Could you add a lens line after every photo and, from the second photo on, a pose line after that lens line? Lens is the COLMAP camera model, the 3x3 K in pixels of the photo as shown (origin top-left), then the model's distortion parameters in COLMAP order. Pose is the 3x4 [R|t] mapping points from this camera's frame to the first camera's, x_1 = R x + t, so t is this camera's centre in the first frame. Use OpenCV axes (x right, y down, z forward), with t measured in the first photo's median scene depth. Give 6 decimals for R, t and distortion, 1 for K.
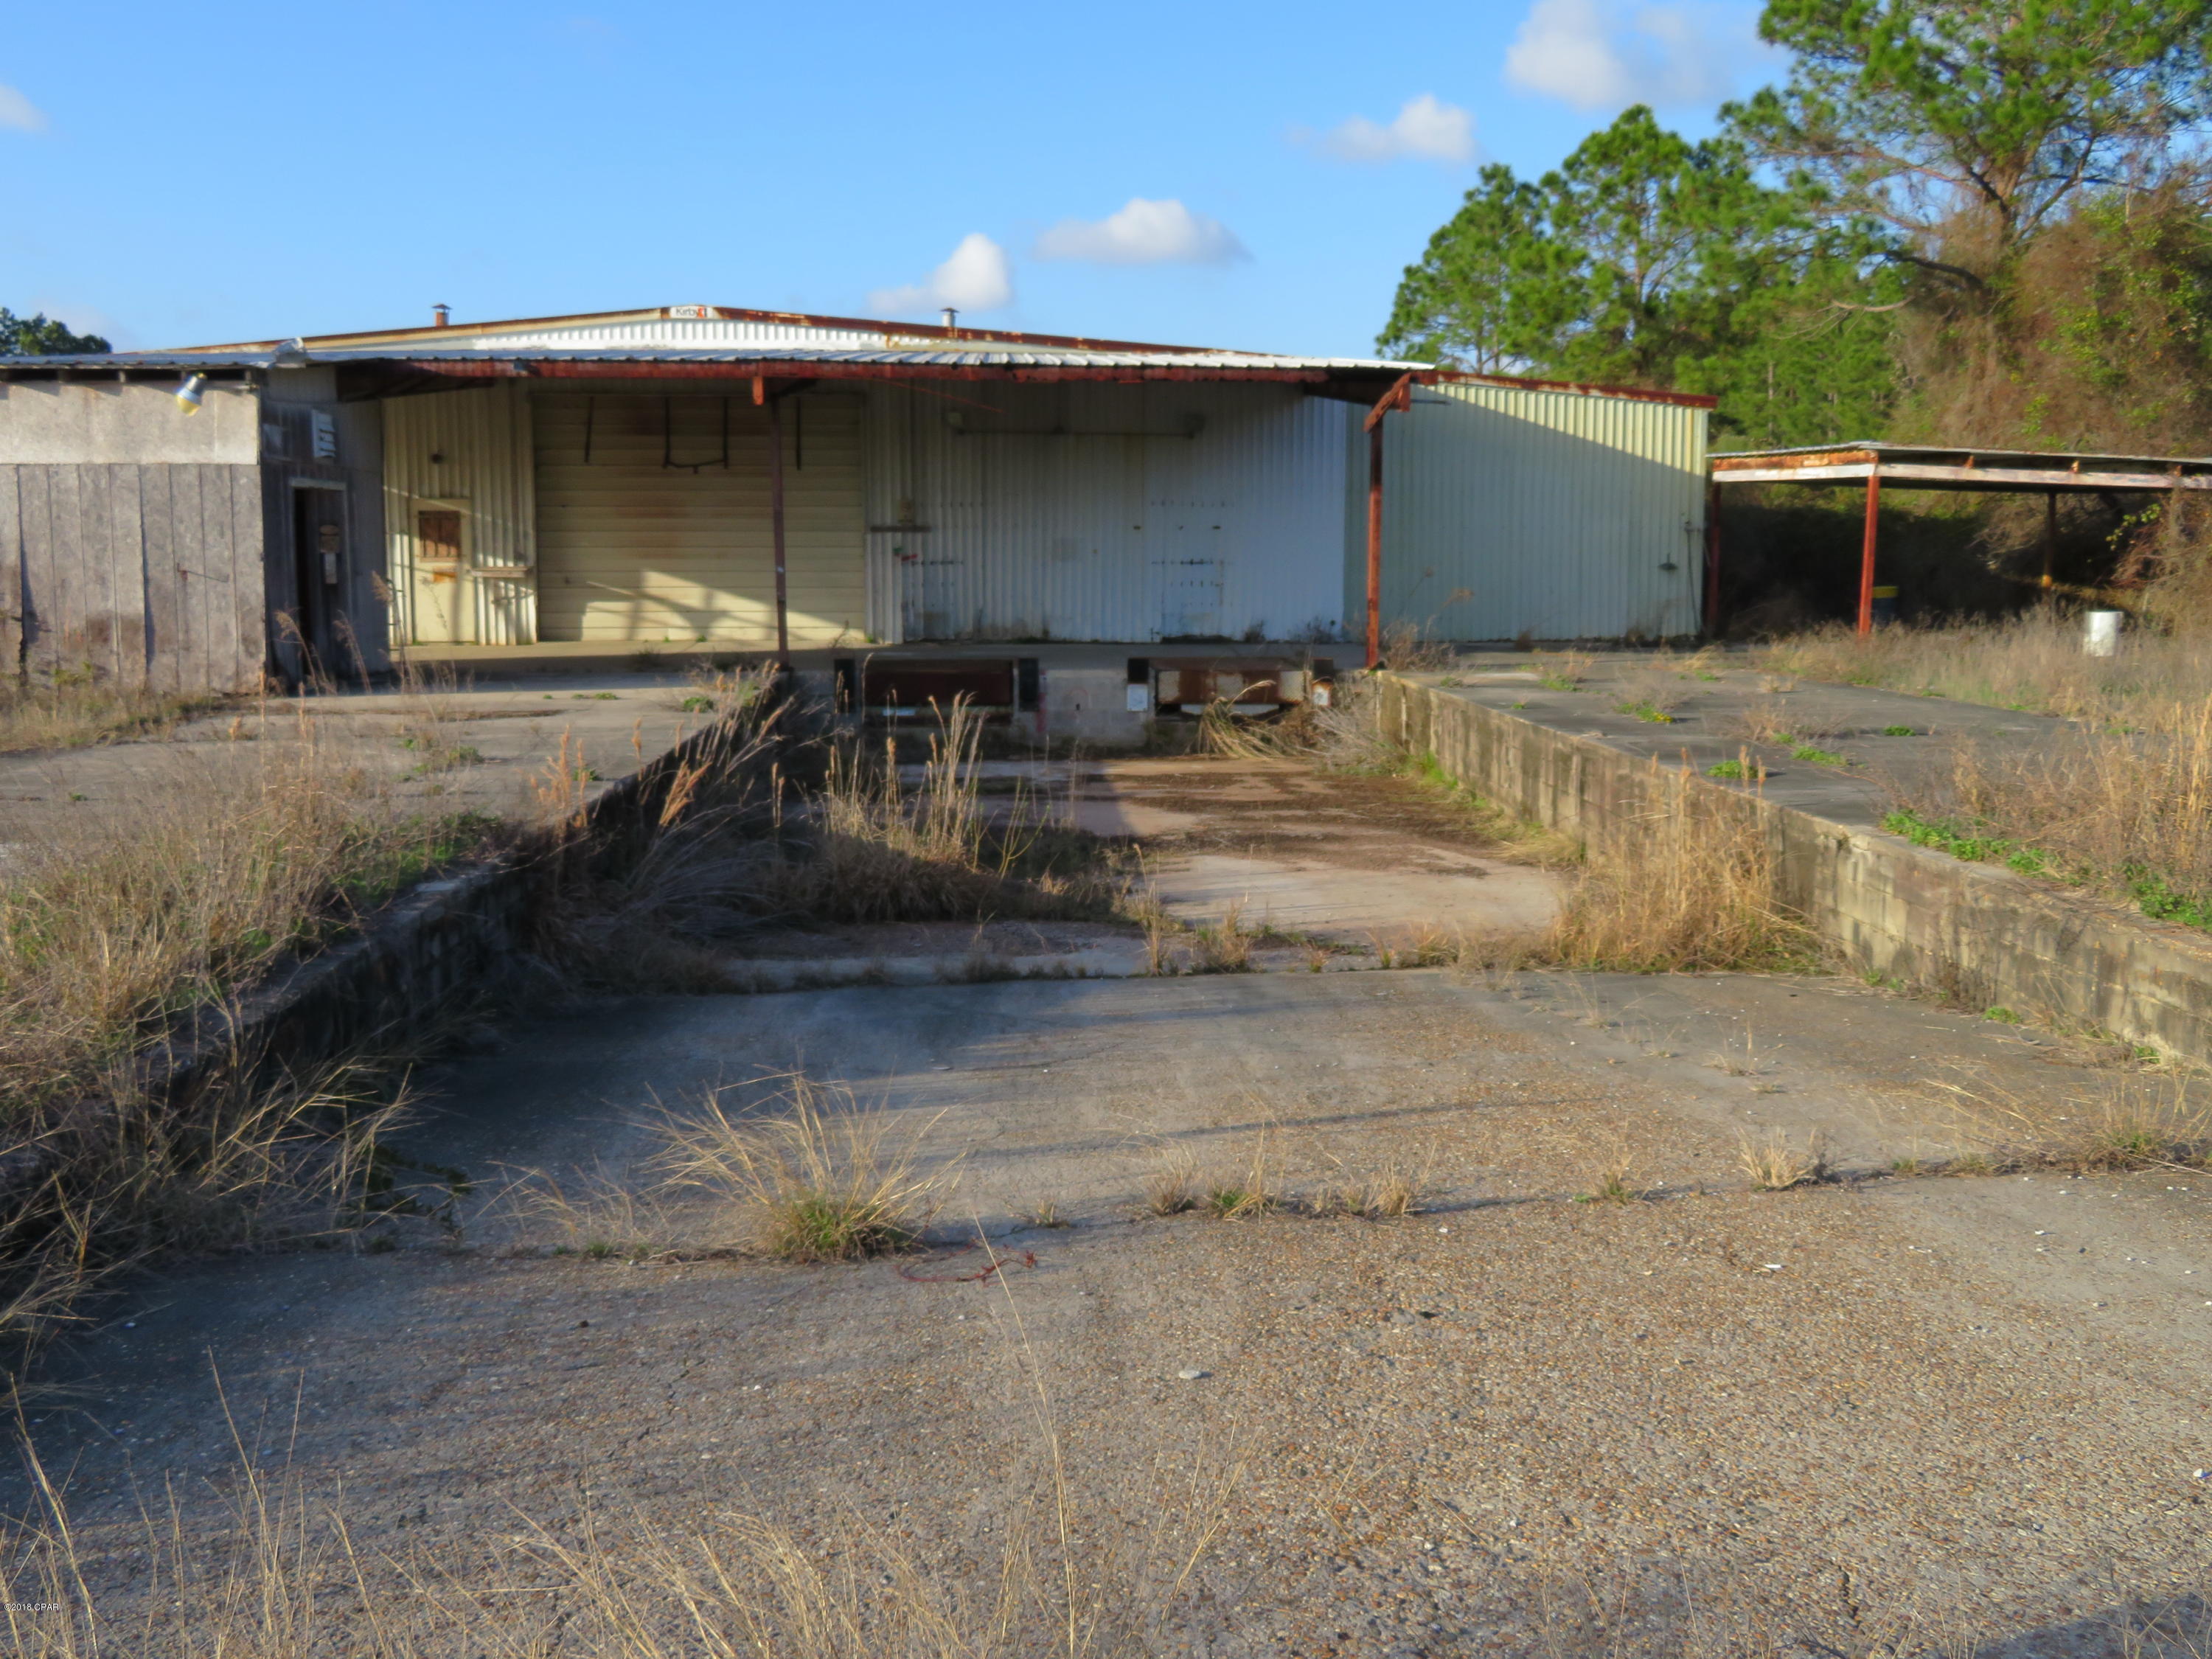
lens RADIAL K [[2156.0, 0, 1106.0], [0, 2156.0, 829.5], [0, 0, 1]] dist [-0.016794, -0.029884]
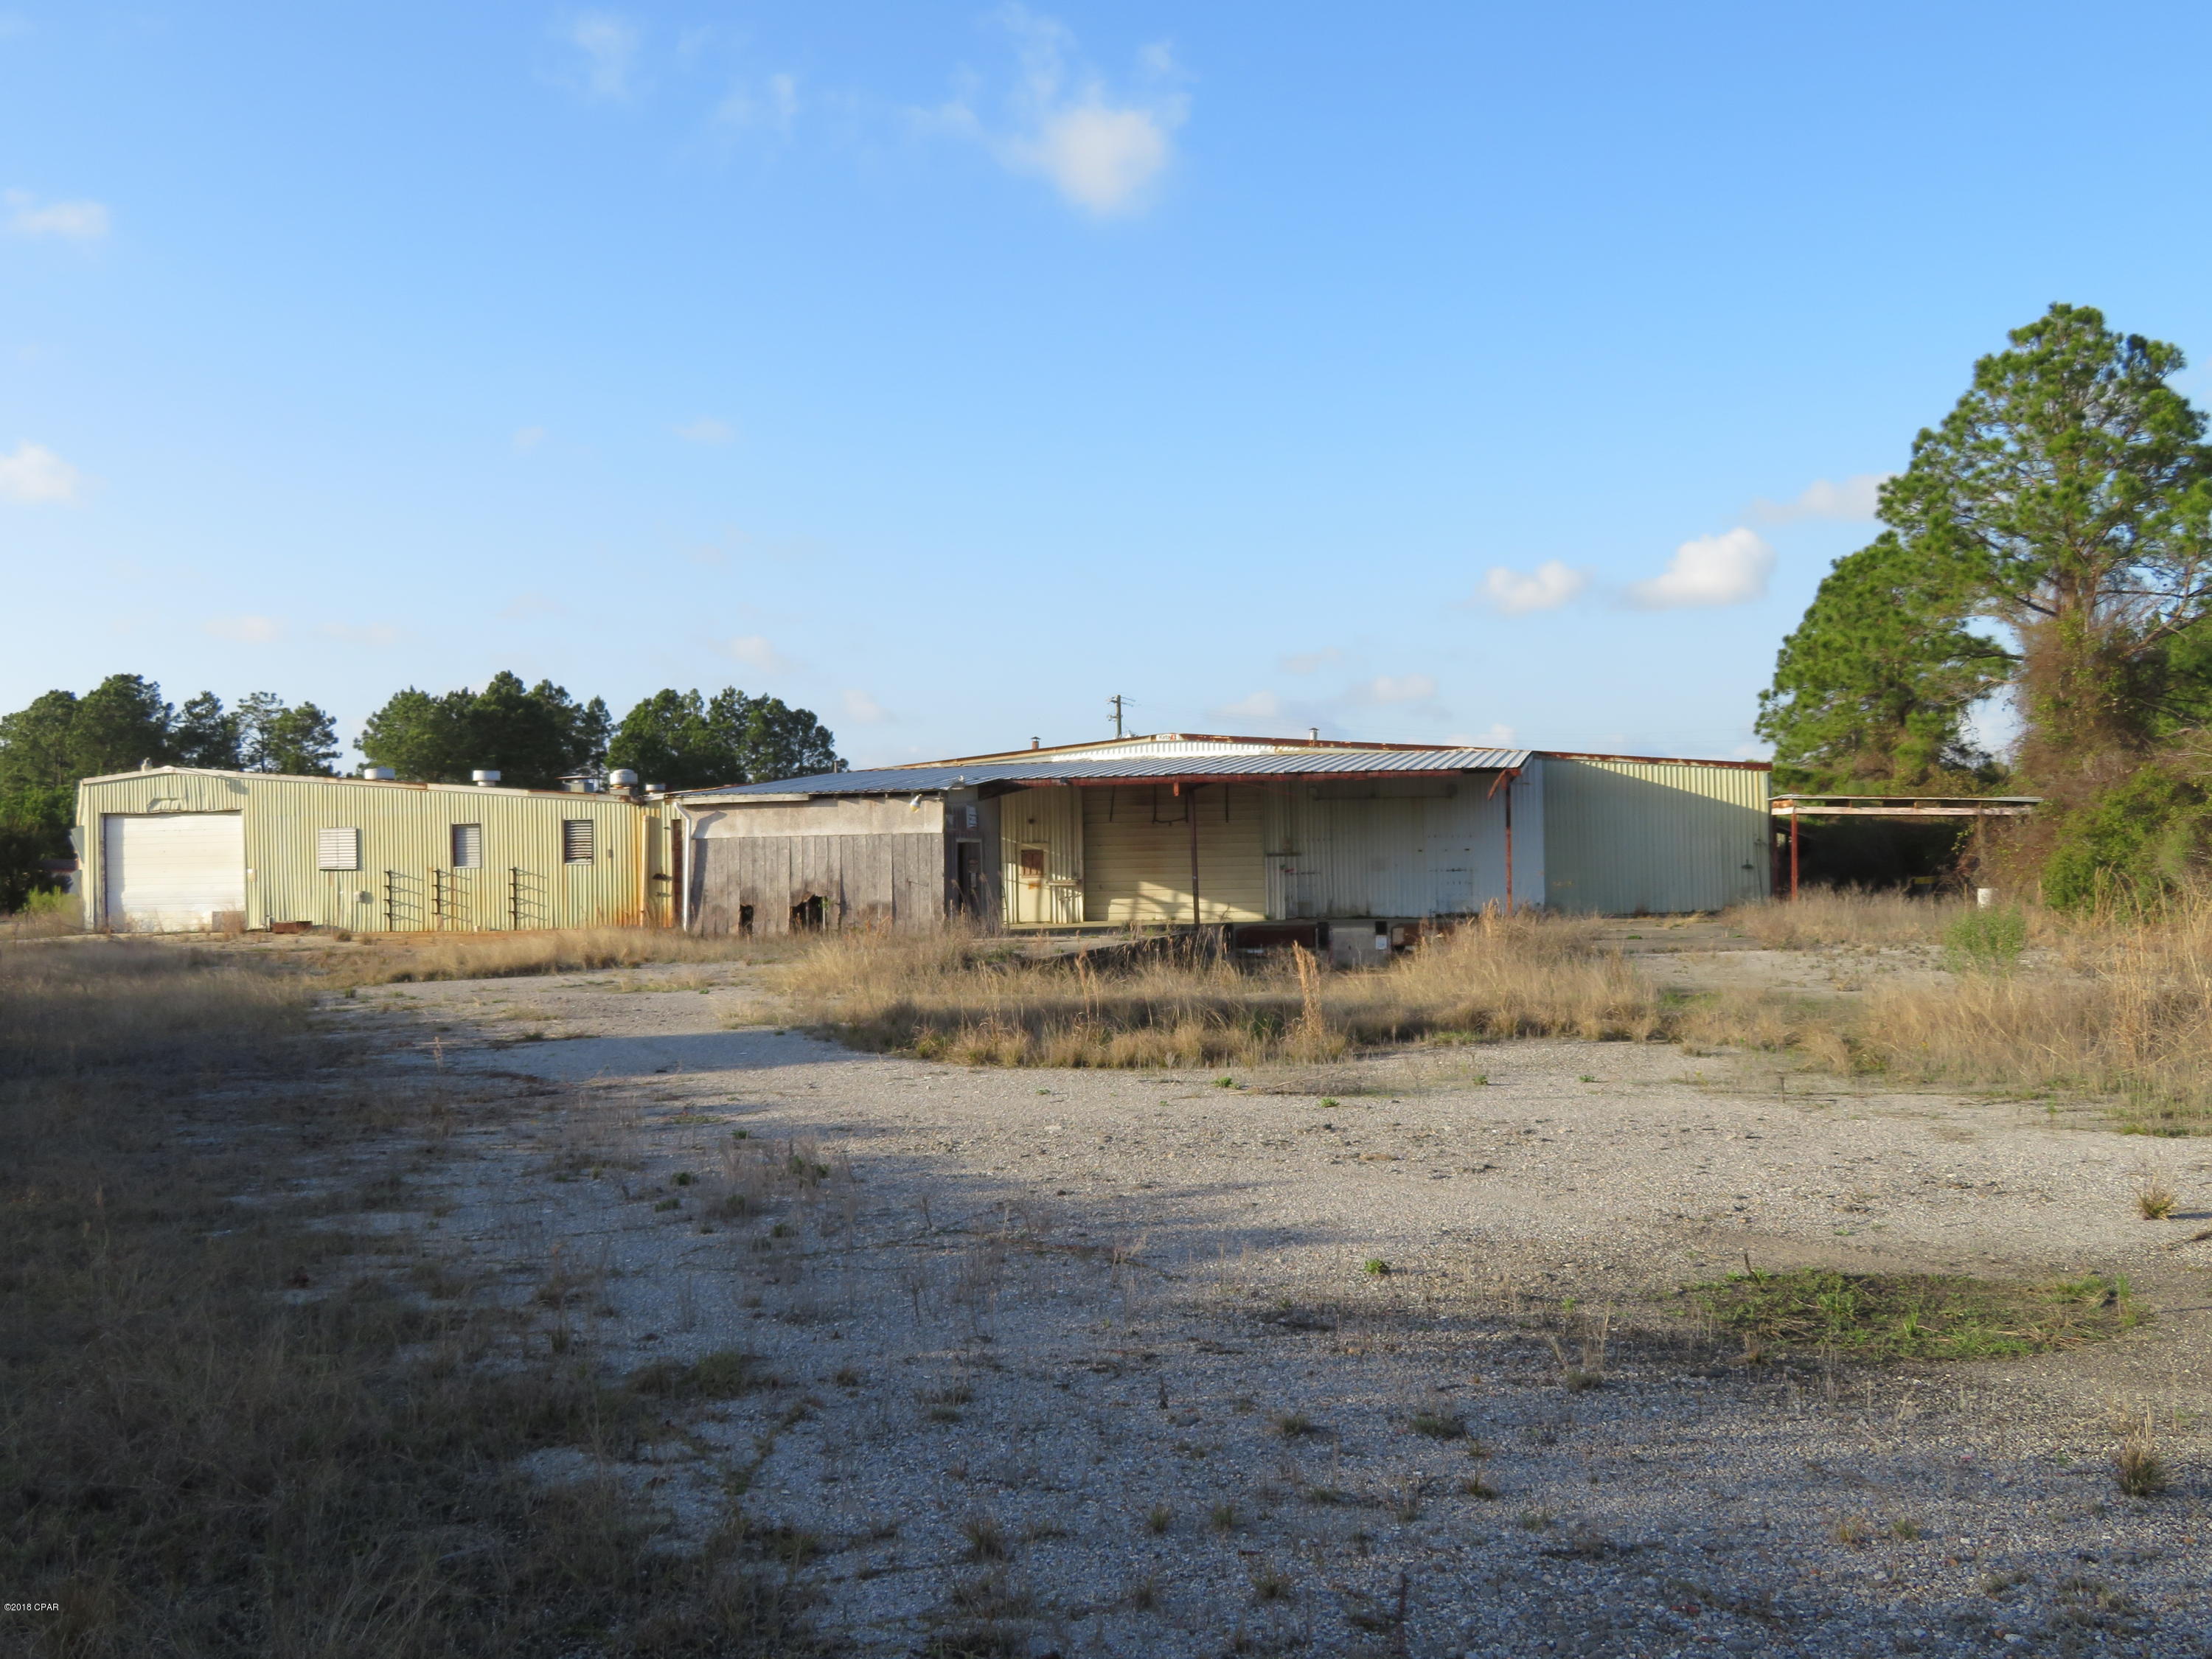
lens RADIAL K [[2156.0, 0, 1106.0], [0, 2156.0, 829.5], [0, 0, 1]] dist [-0.016794, -0.029884]
pose [[0.959217, -0.024777, -0.281584, 0.270522], [-0.016860, 0.989363, -0.144487, 0.099687], [0.282169, 0.143342, 0.948596, -0.732295]]
